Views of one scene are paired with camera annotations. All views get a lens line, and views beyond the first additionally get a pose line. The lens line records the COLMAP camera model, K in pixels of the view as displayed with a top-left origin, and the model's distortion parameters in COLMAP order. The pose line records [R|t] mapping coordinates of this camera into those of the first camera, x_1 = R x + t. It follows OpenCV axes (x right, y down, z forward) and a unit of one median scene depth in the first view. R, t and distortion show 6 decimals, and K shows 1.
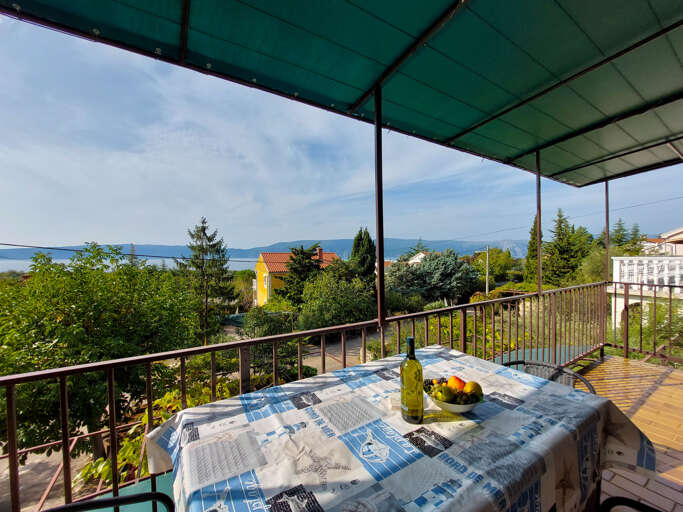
lens RADIAL K [[274.1, 0, 339.7], [0, 274.1, 256.2], [0, 0, 1]] dist [-0.016289, -0.000786]
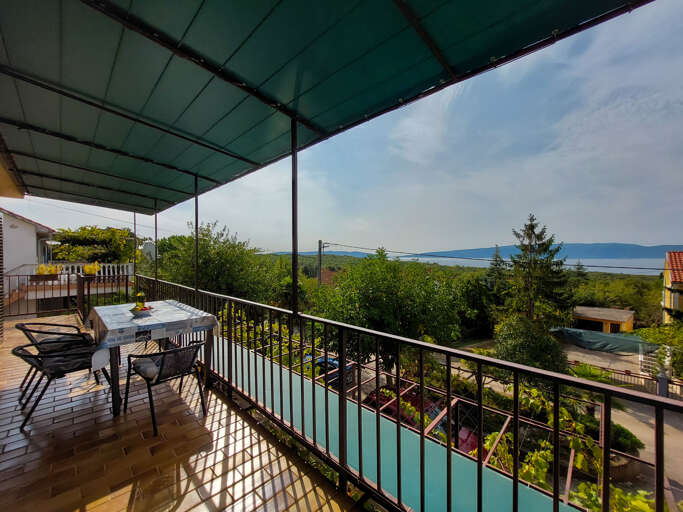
lens RADIAL K [[274.1, 0, 340.7], [0, 274.1, 257.4], [0, 0, 1]] dist [-0.016289, -0.000786]
pose [[0.265802, 0.005550, -0.964012, 0.209879], [0.000326, 0.999983, 0.005847, -0.002941], [0.964028, -0.001868, 0.265796, 0.139347]]
